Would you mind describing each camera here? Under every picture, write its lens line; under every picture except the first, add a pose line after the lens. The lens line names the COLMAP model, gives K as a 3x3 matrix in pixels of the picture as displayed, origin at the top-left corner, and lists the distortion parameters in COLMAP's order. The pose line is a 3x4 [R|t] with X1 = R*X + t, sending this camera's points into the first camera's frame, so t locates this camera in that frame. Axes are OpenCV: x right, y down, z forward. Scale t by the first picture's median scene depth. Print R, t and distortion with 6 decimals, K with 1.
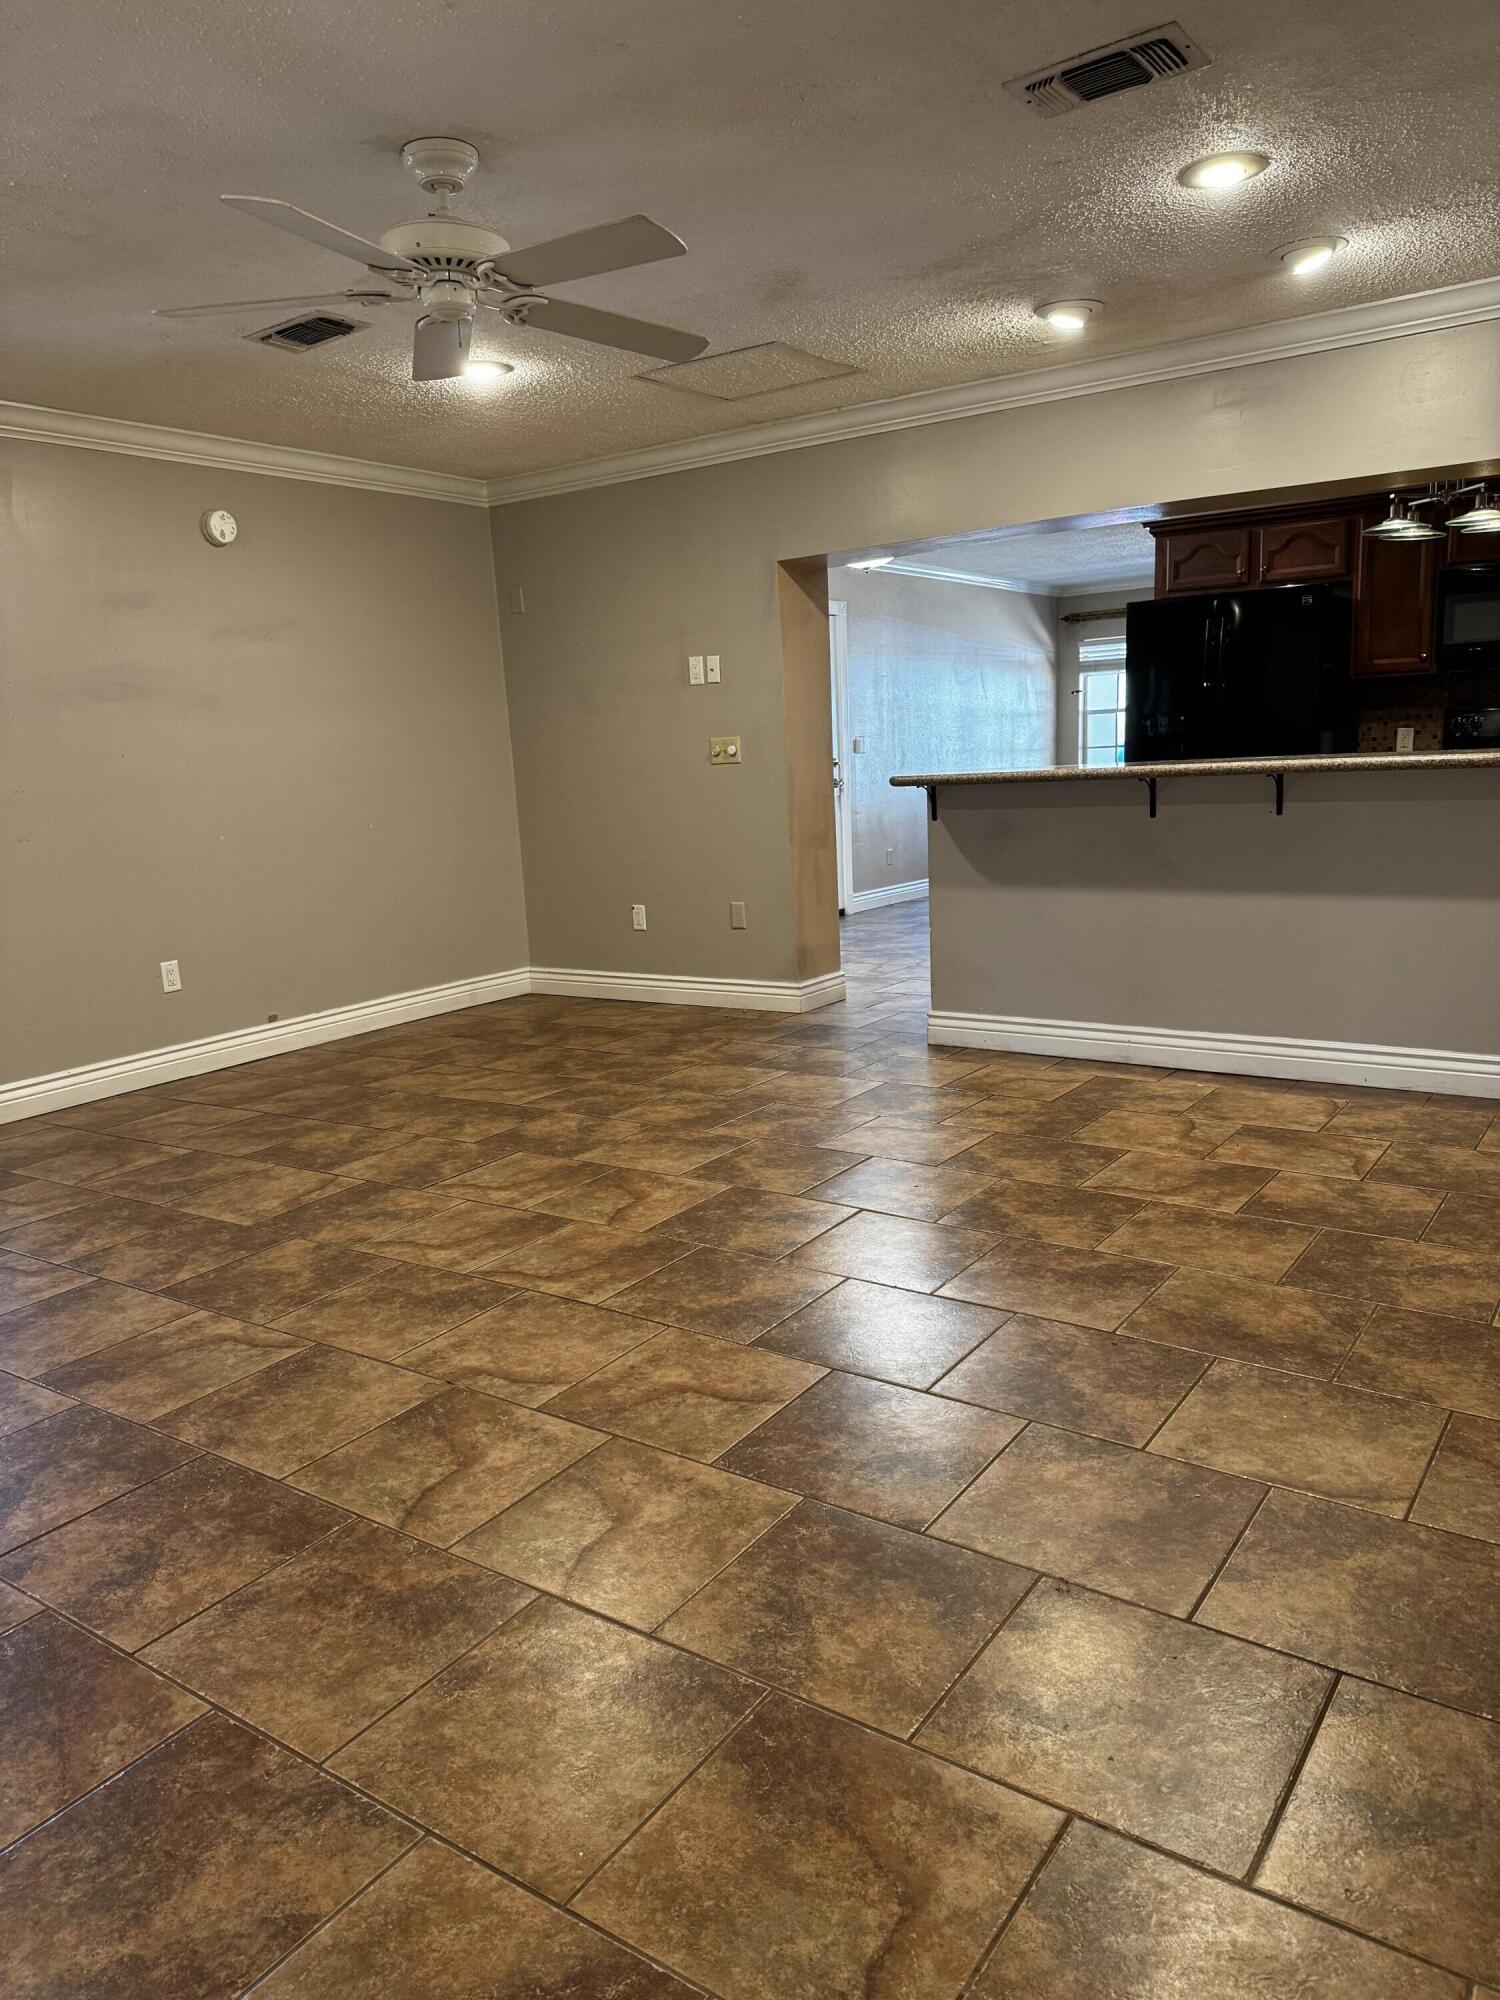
lens RADIAL K [[1402.0, 0, 755.6], [0, 1402.0, 1020.4], [0, 0, 1]] dist [0.110521, -0.167163]
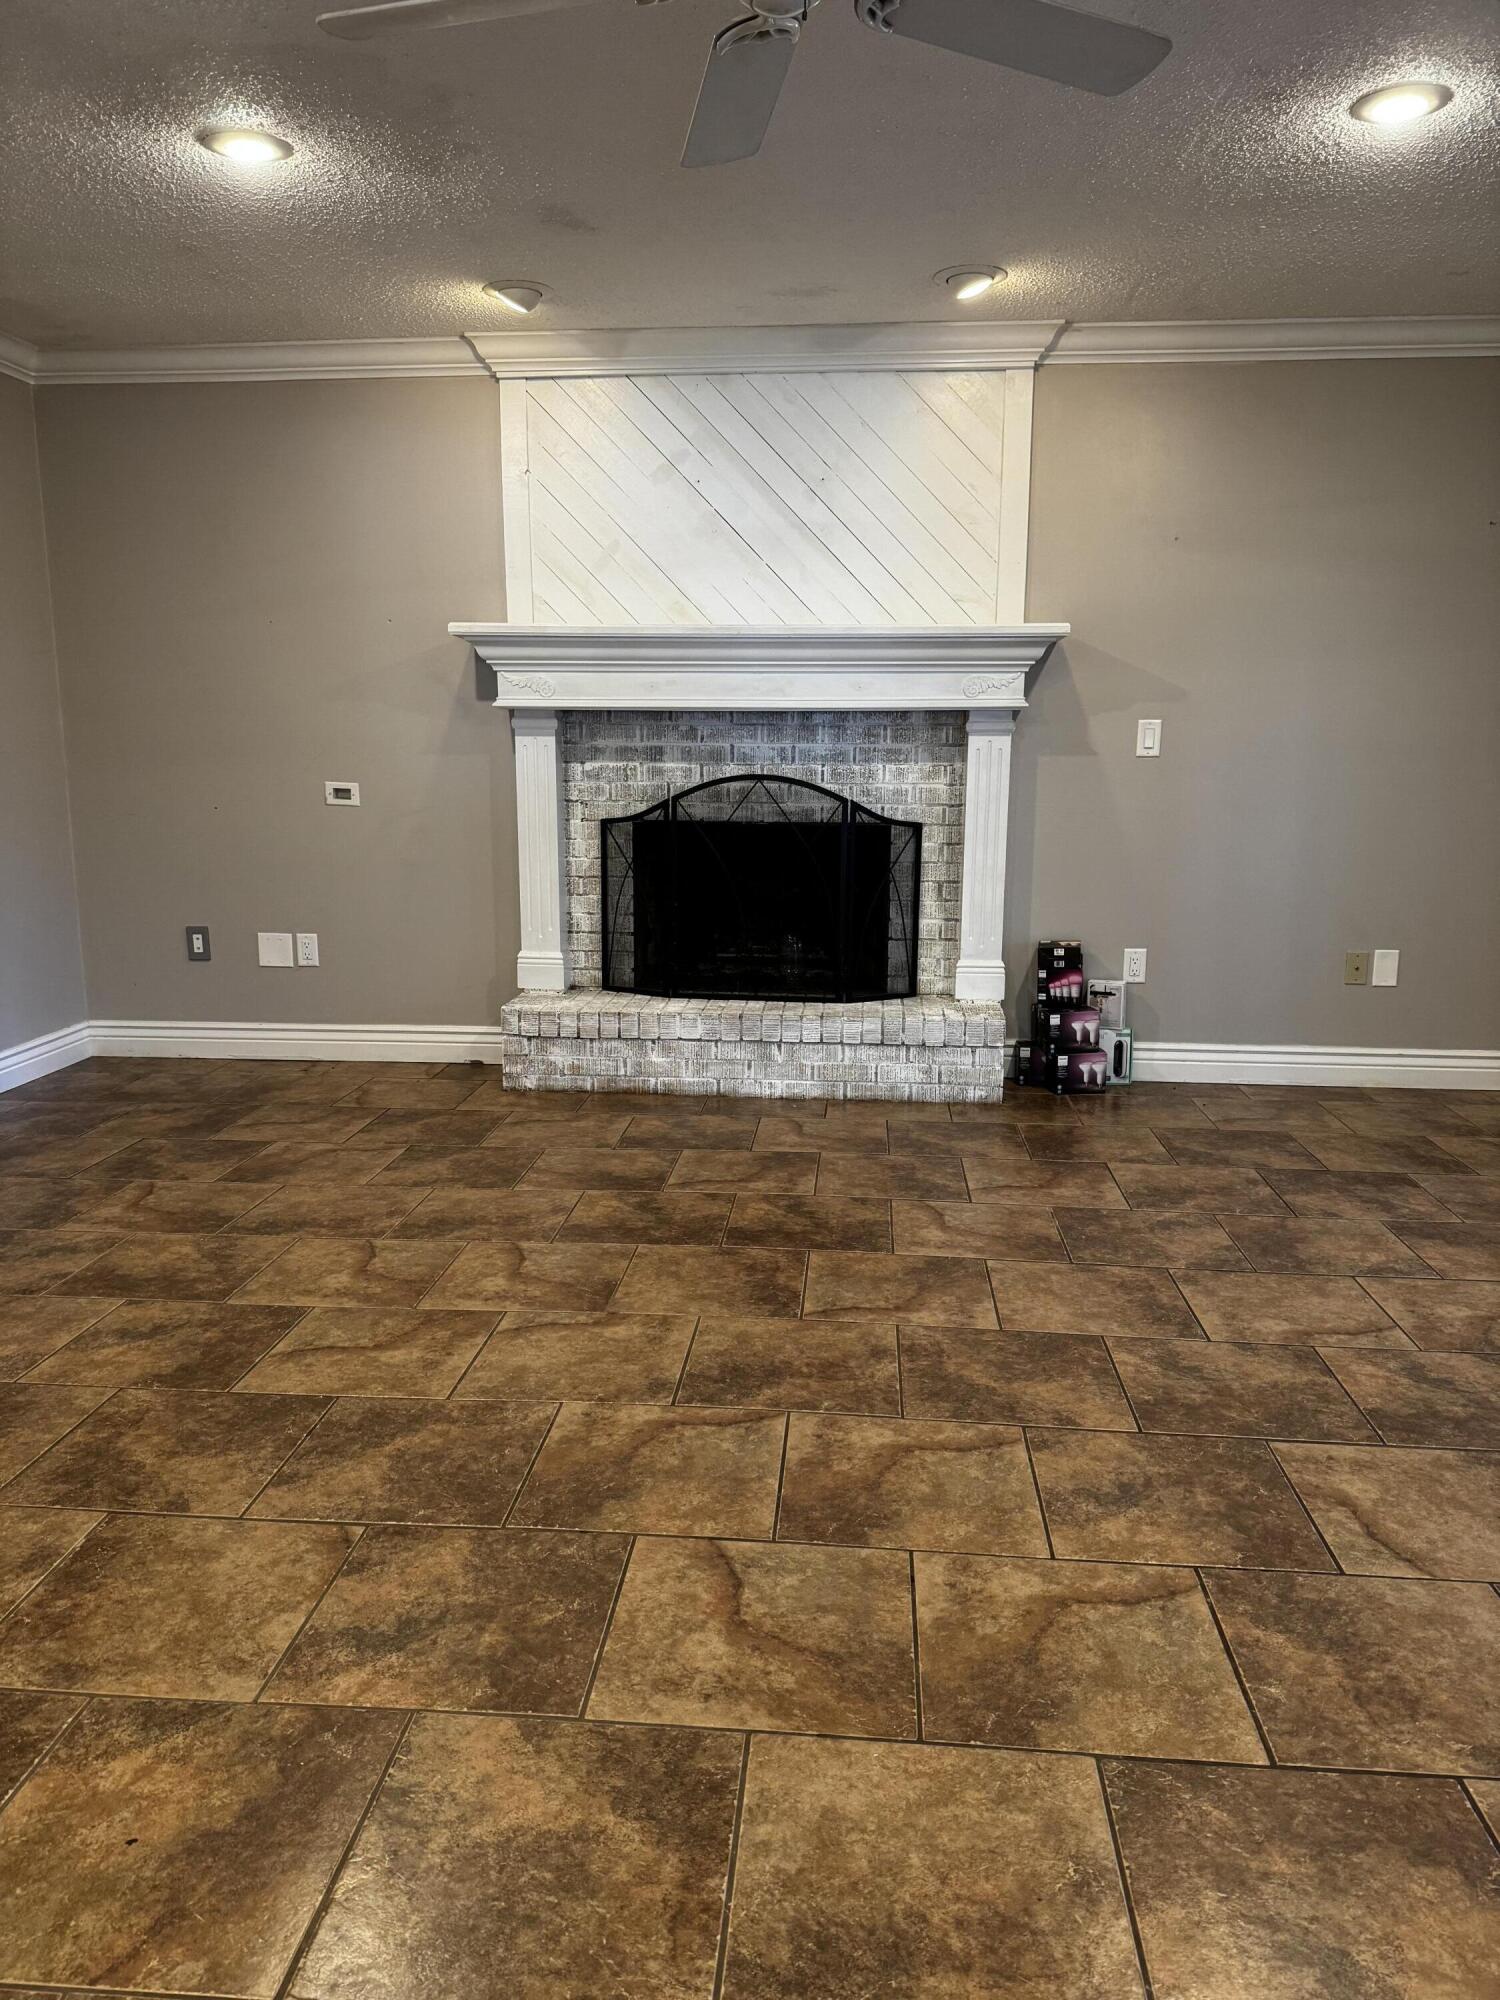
lens RADIAL K [[1384.3, 0, 750.0], [0, 1384.3, 1000.0], [0, 0, 1]] dist [0.174324, -0.343447]
pose [[-0.867606, 0.133320, -0.479046, 0.133186], [-0.058628, 0.929241, 0.364793, -0.281524], [0.493784, 0.344583, -0.798399, 1.445410]]
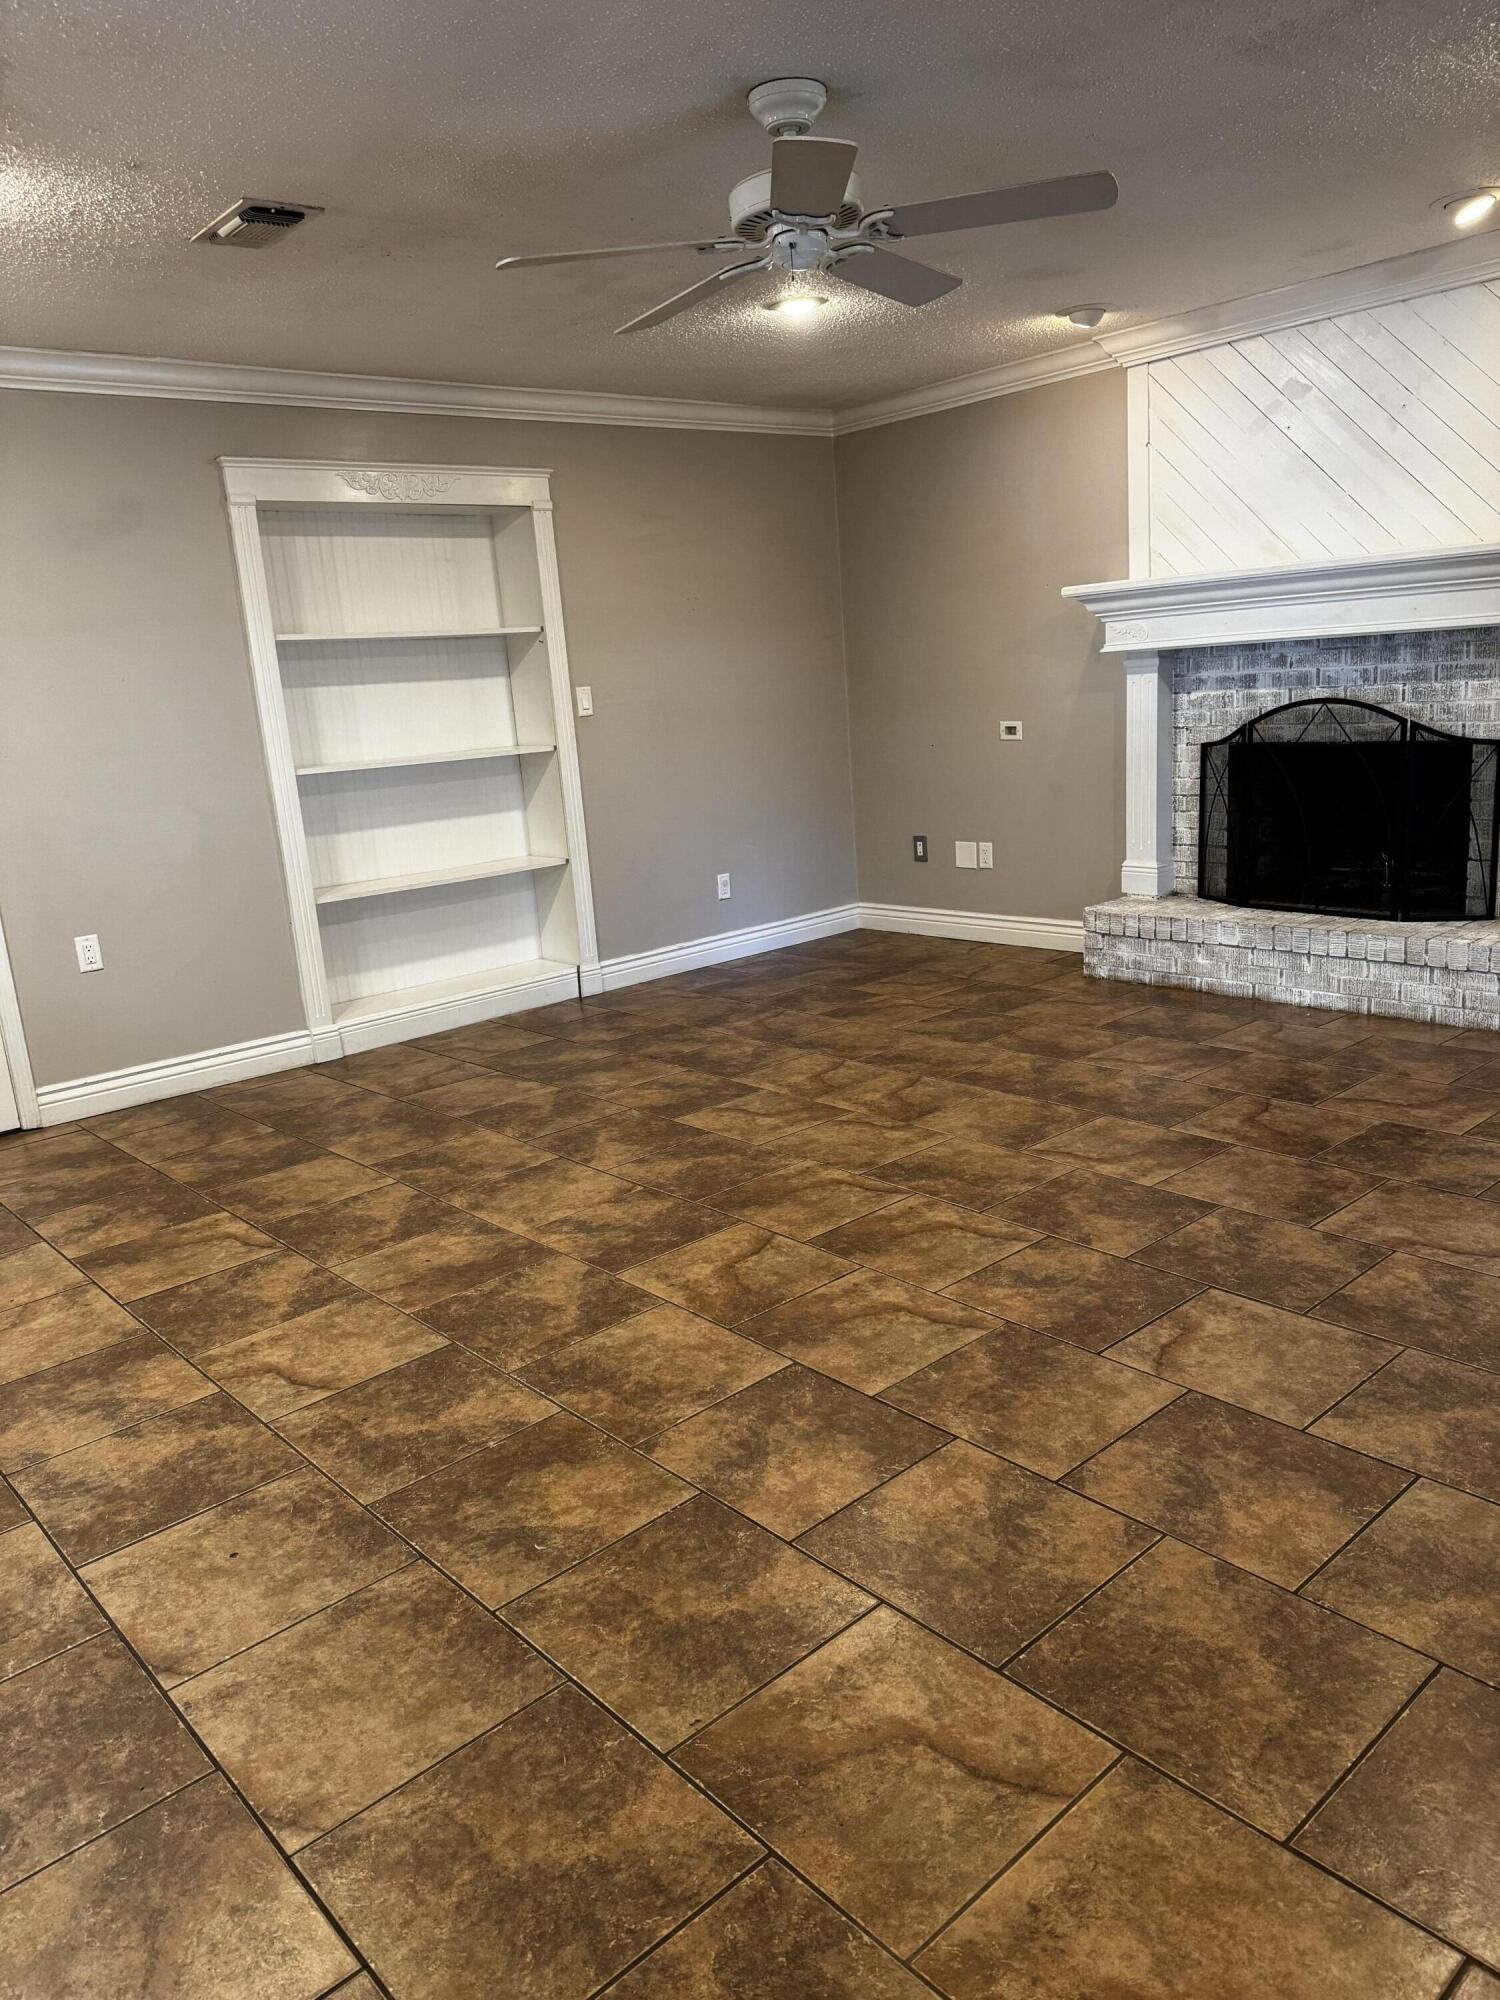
lens RADIAL K [[1384.3, 0, 750.0], [0, 1384.3, 1000.0], [0, 0, 1]] dist [0.174324, -0.343447]
pose [[-0.964611, 0.062921, 0.256060, -0.350610], [0.163663, 0.904277, 0.394331, -0.381243], [-0.206738, 0.422284, -0.882573, 1.828232]]
